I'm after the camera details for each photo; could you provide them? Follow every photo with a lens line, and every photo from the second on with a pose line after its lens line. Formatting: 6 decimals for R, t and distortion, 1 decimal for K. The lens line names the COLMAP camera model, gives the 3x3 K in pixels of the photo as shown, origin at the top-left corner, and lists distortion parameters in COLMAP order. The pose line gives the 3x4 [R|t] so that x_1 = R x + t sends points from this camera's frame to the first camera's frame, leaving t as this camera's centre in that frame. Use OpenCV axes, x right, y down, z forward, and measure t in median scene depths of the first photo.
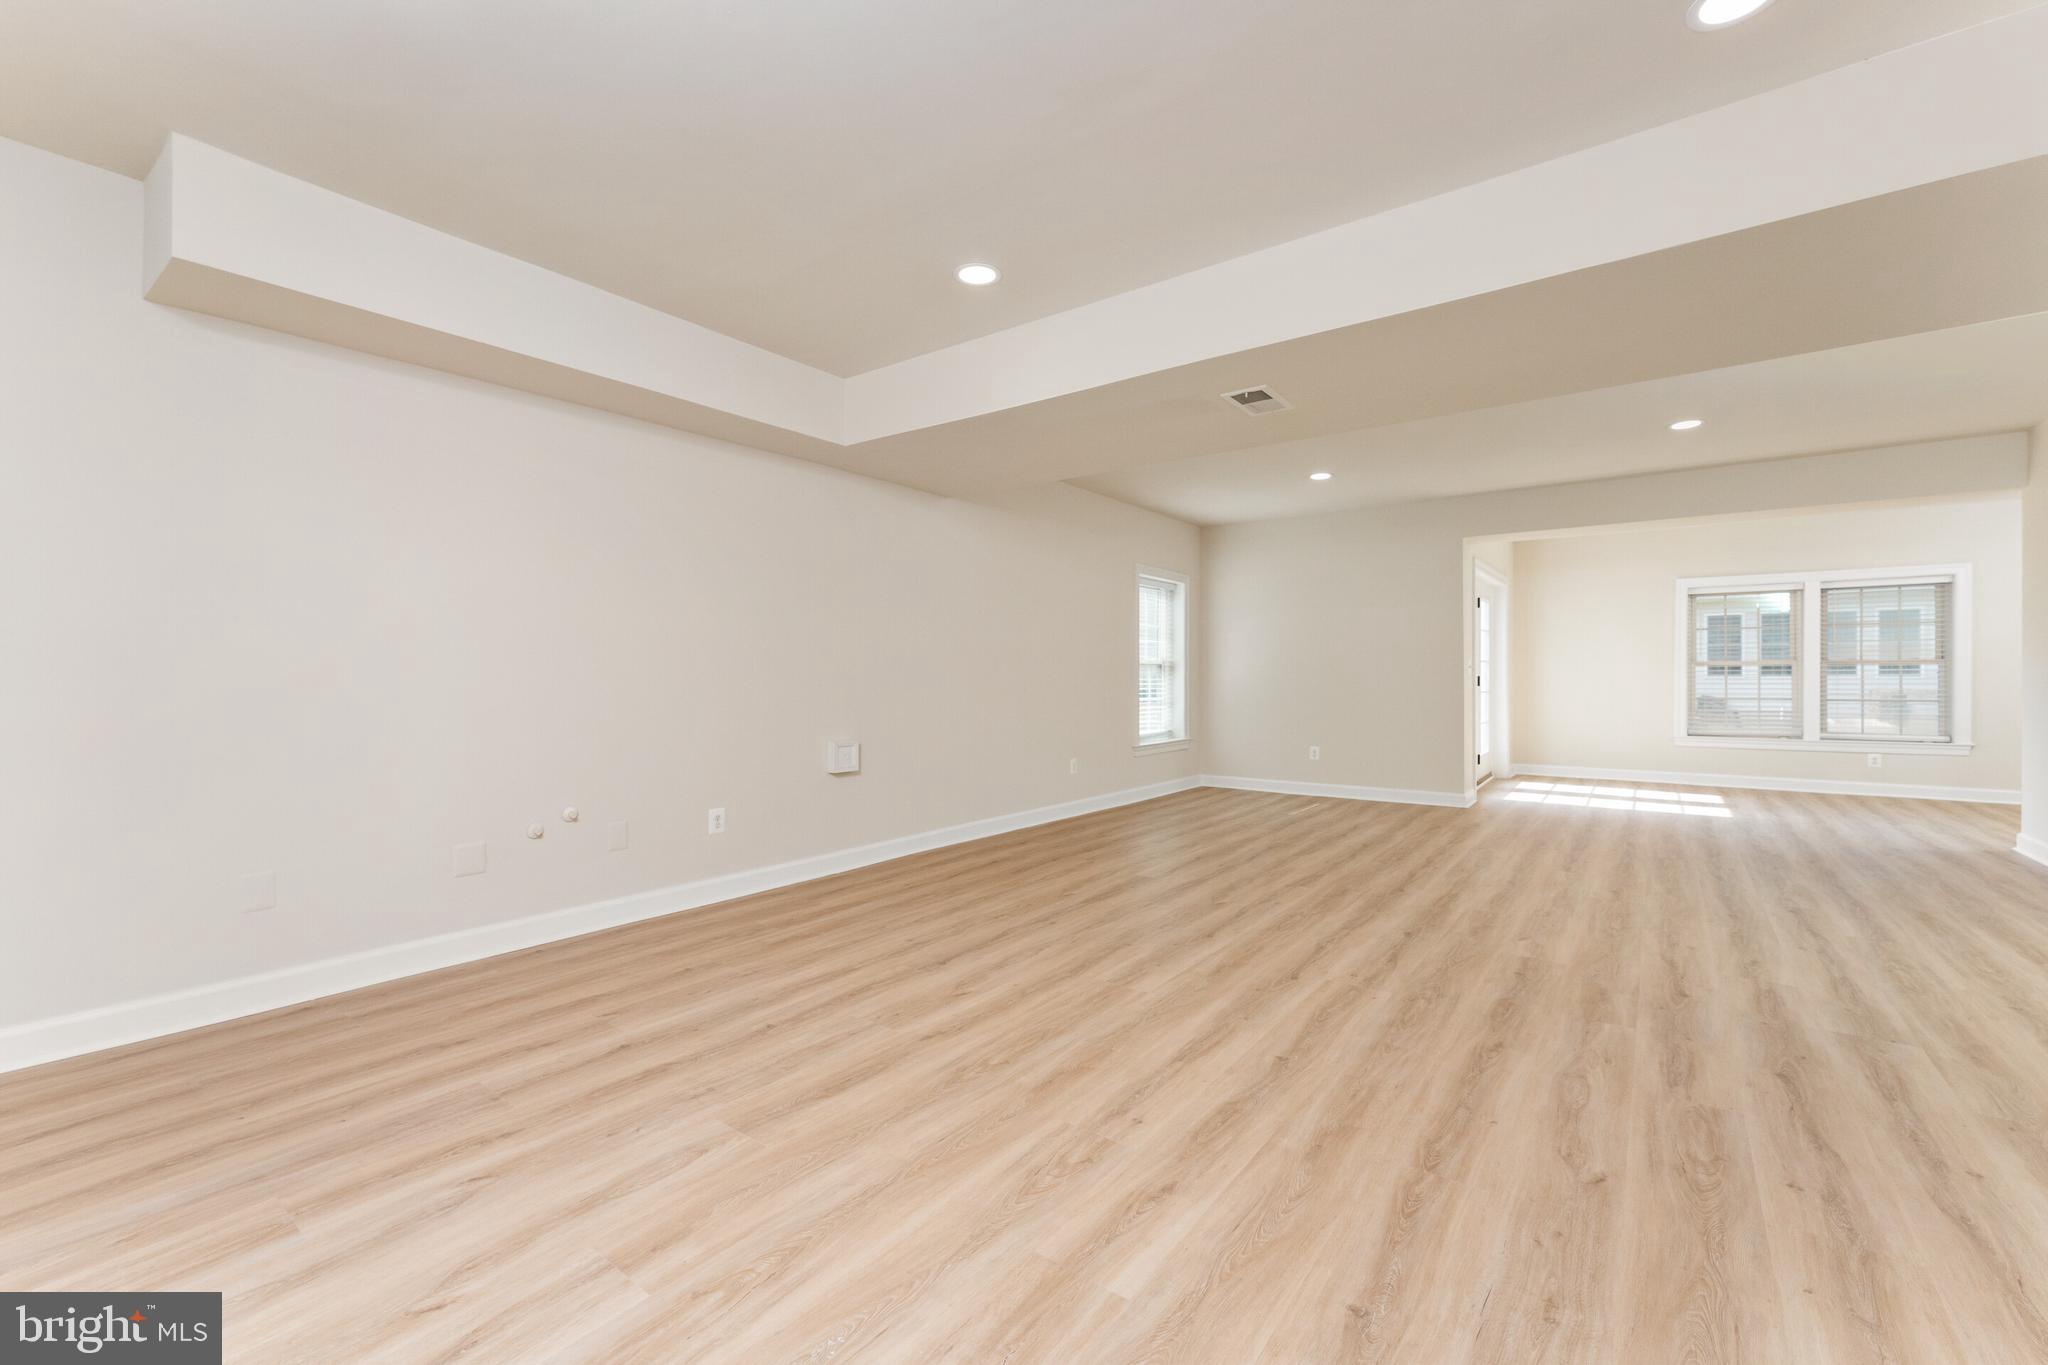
lens RADIAL K [[826.9, 0, 1031.3], [0, 826.9, 672.6], [0, 0, 1]] dist [0.004330, 0.000702]
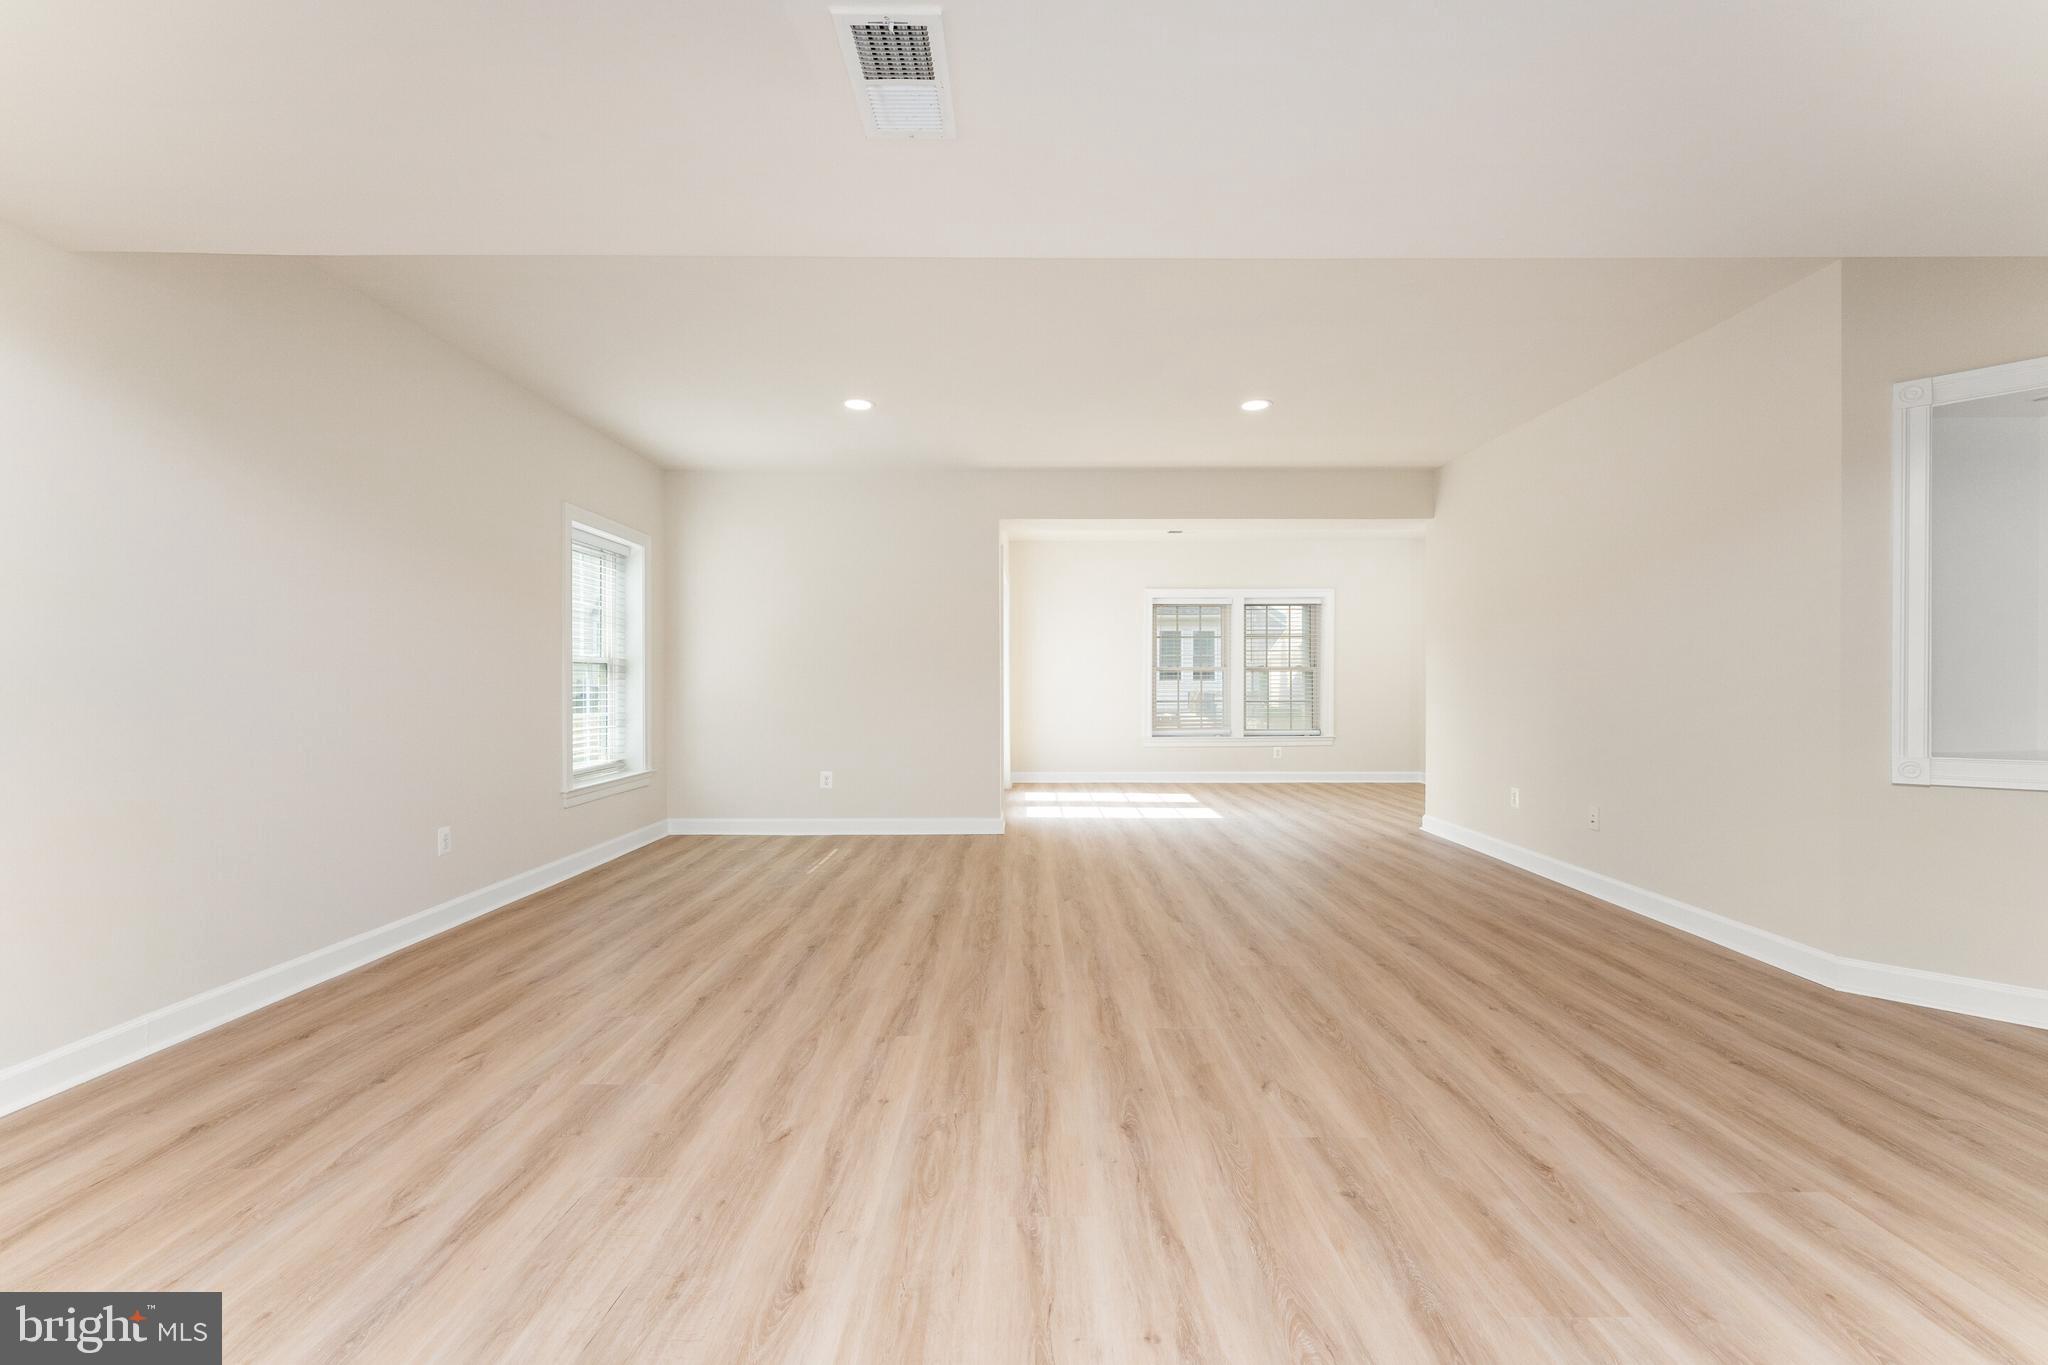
lens RADIAL K [[826.9, 0, 1022.1], [0, 826.9, 685.4], [0, 0, 1]] dist [0.004330, 0.000702]
pose [[0.799913, -0.002732, 0.600110, 0.023766], [-0.002961, 0.999959, 0.008500, 0.001408], [-0.600109, -0.008576, 0.799872, 0.268260]]
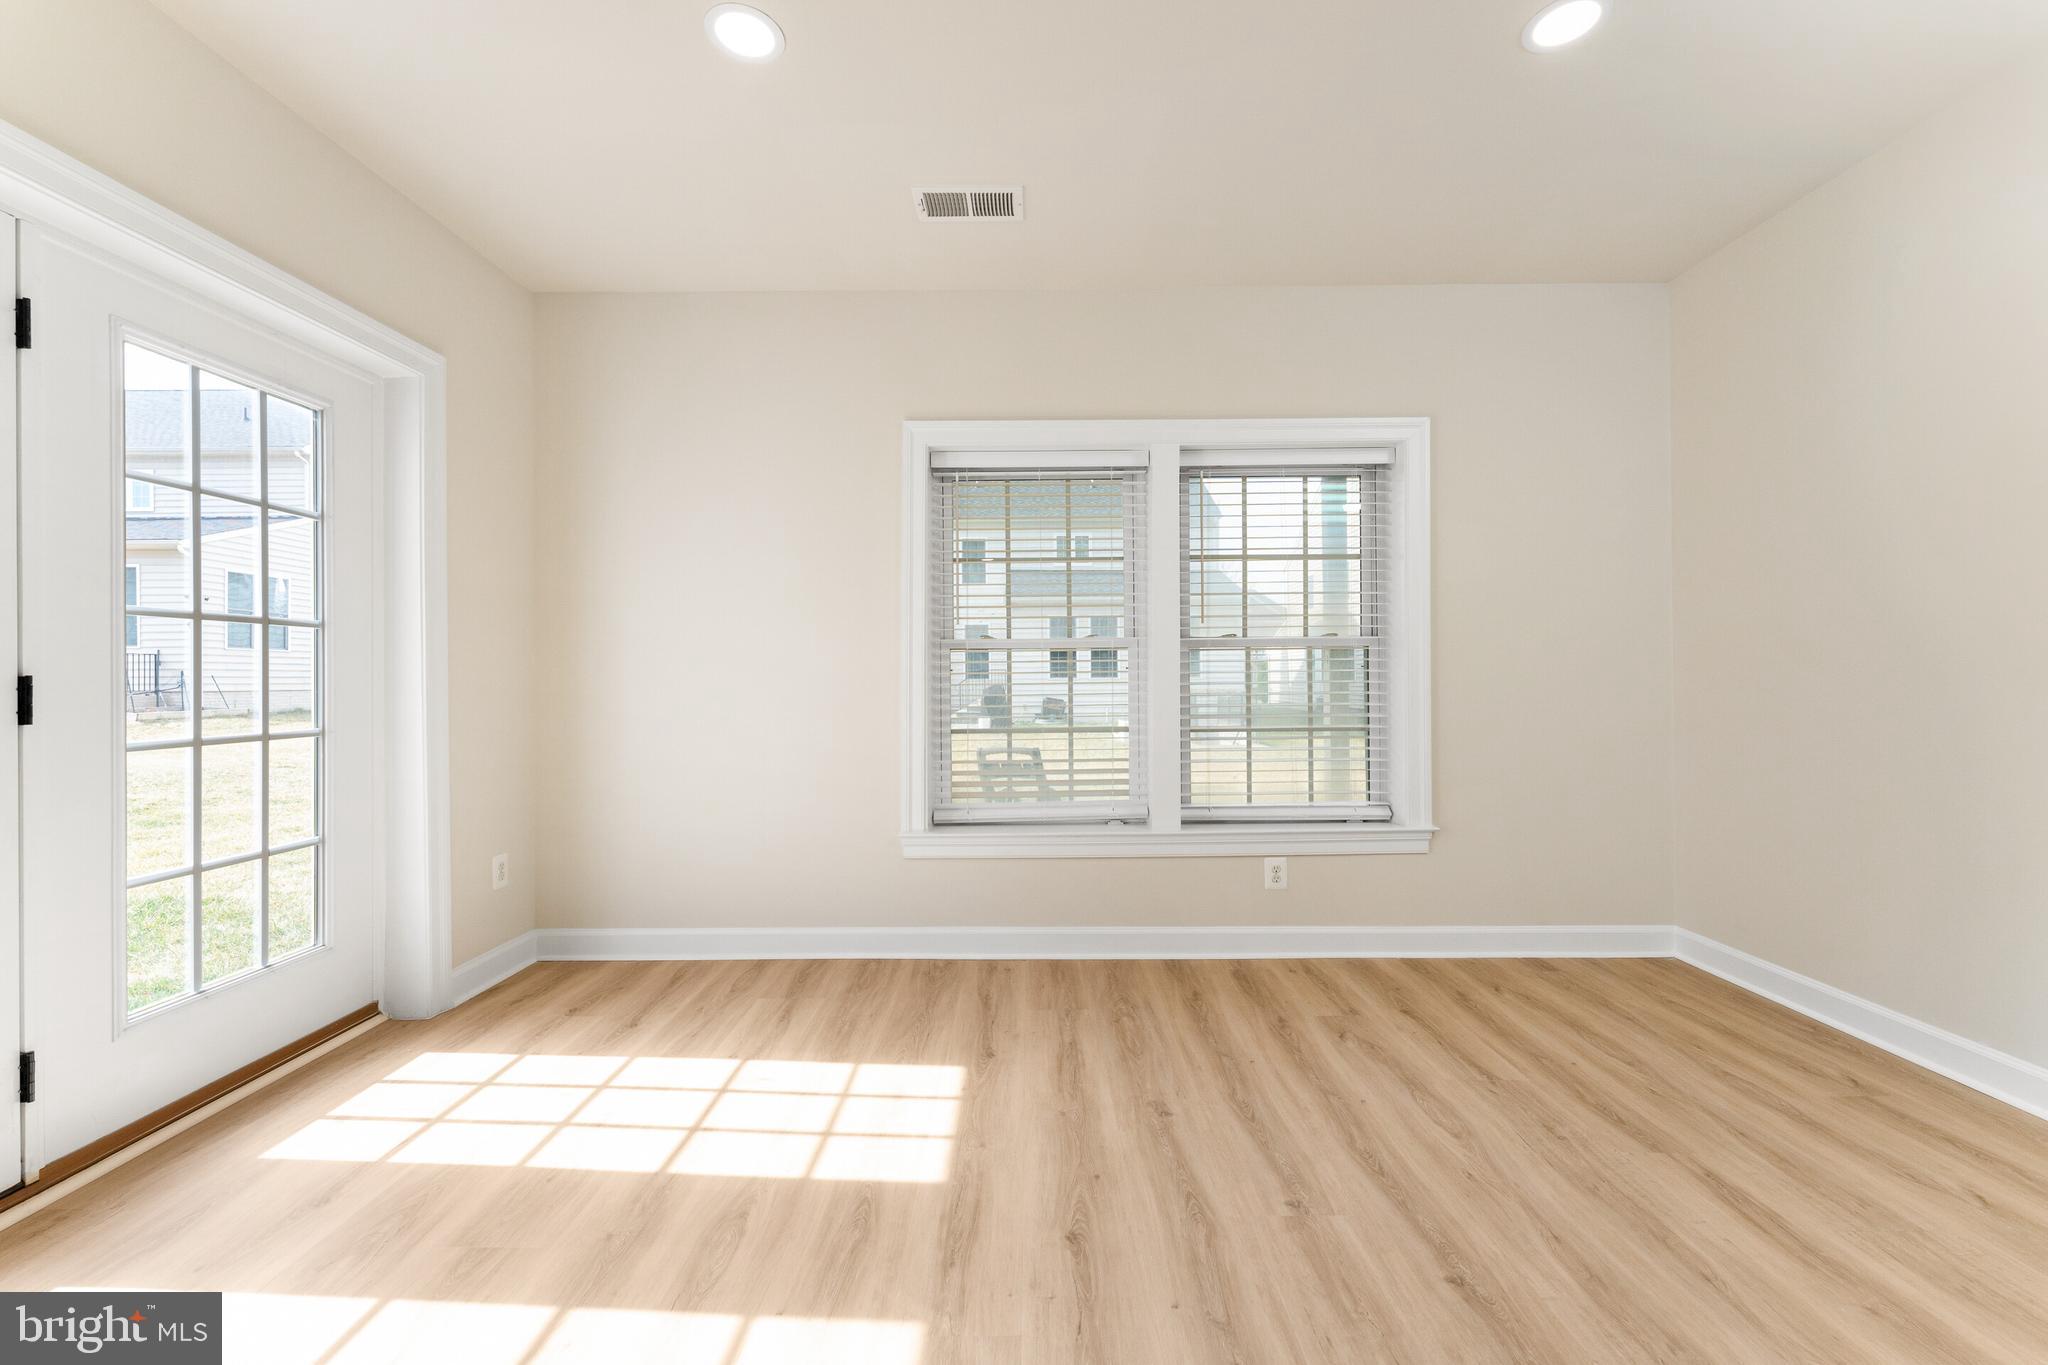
lens RADIAL K [[826.9, 0, 1023.9], [0, 826.9, 661.0], [0, 0, 1]] dist [0.004330, 0.000702]
pose [[0.839437, 0.001481, 0.543455, 0.643124], [0.003992, 0.999953, -0.008890, 0.000638], [-0.543442, 0.009632, 0.839391, 0.677340]]
